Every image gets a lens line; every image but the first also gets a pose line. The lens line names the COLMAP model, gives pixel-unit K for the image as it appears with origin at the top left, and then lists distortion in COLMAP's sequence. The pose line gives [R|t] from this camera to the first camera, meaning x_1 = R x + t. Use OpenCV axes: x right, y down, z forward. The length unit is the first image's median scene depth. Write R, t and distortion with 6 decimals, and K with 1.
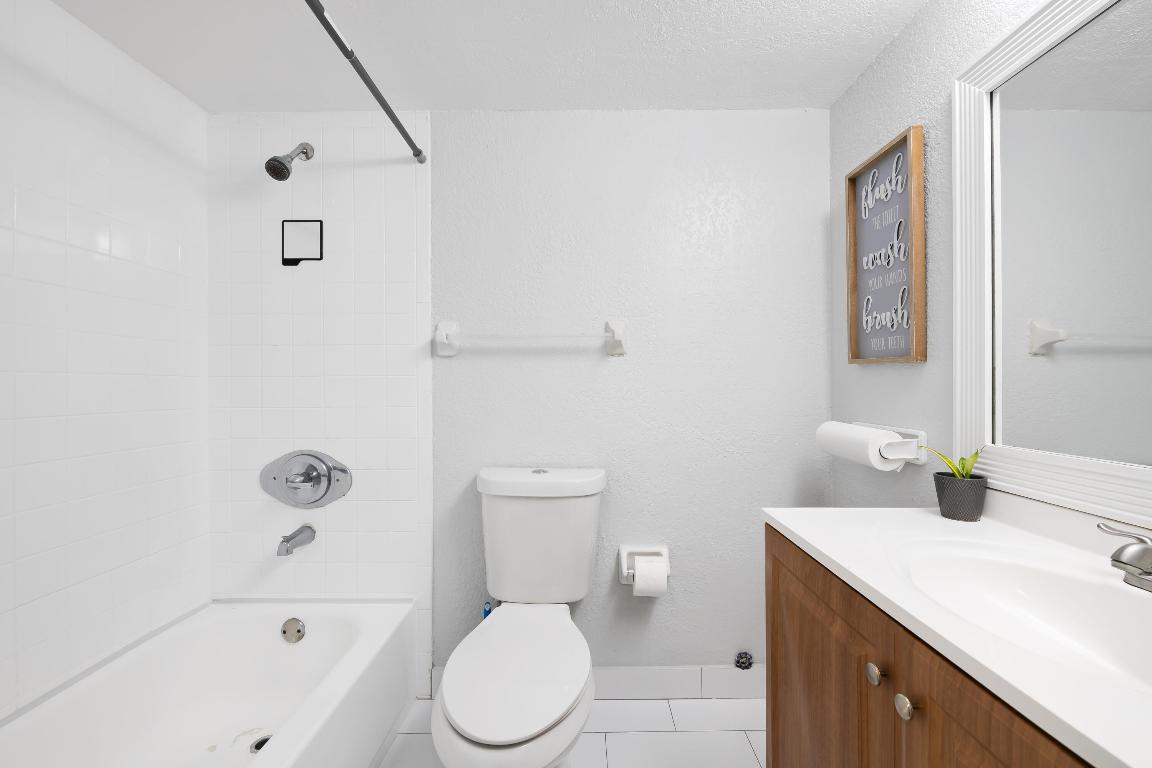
lens RADIAL K [[453.6, 0, 578.5], [0, 453.6, 377.9], [0, 0, 1]] dist [-0.000224, -0.007422]
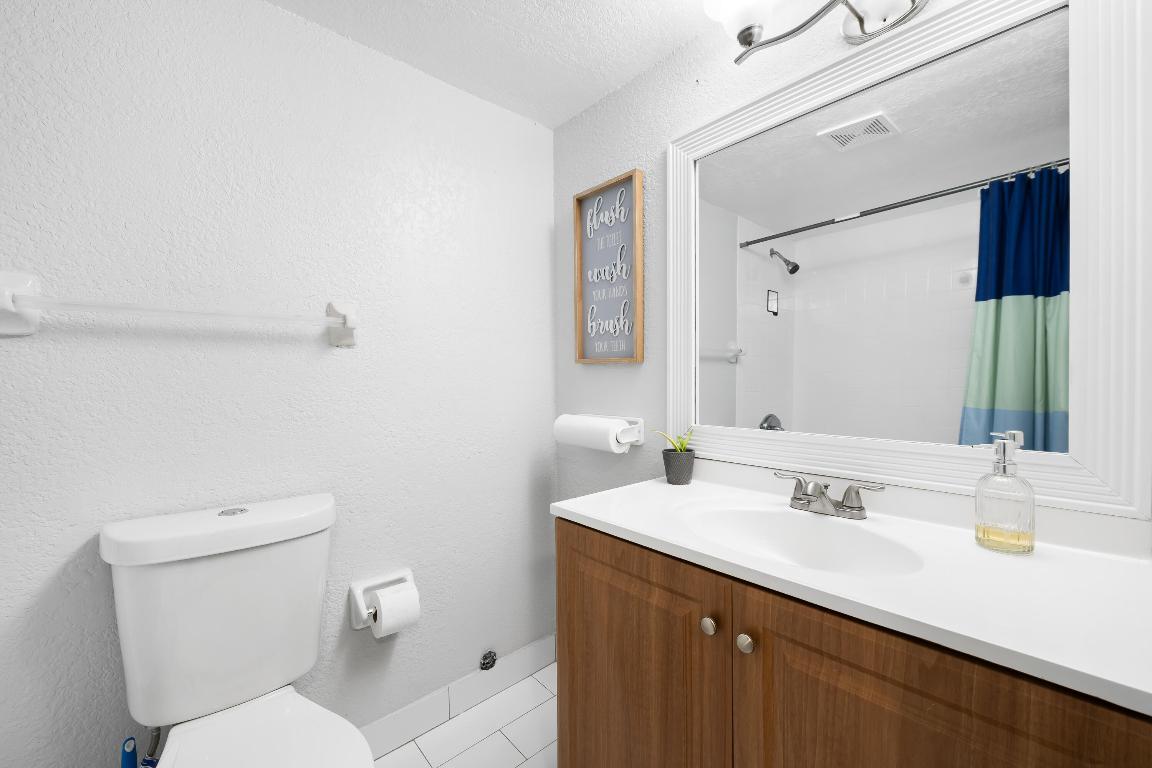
lens RADIAL K [[456.7, 0, 583.6], [0, 456.7, 382.2], [0, 0, 1]] dist [-0.010924, 0.000043]
pose [[0.736833, -0.009234, 0.676012, -0.174829], [-0.001242, 0.999887, 0.015011, -0.000225], [-0.676074, -0.011900, 0.736738, 0.156620]]
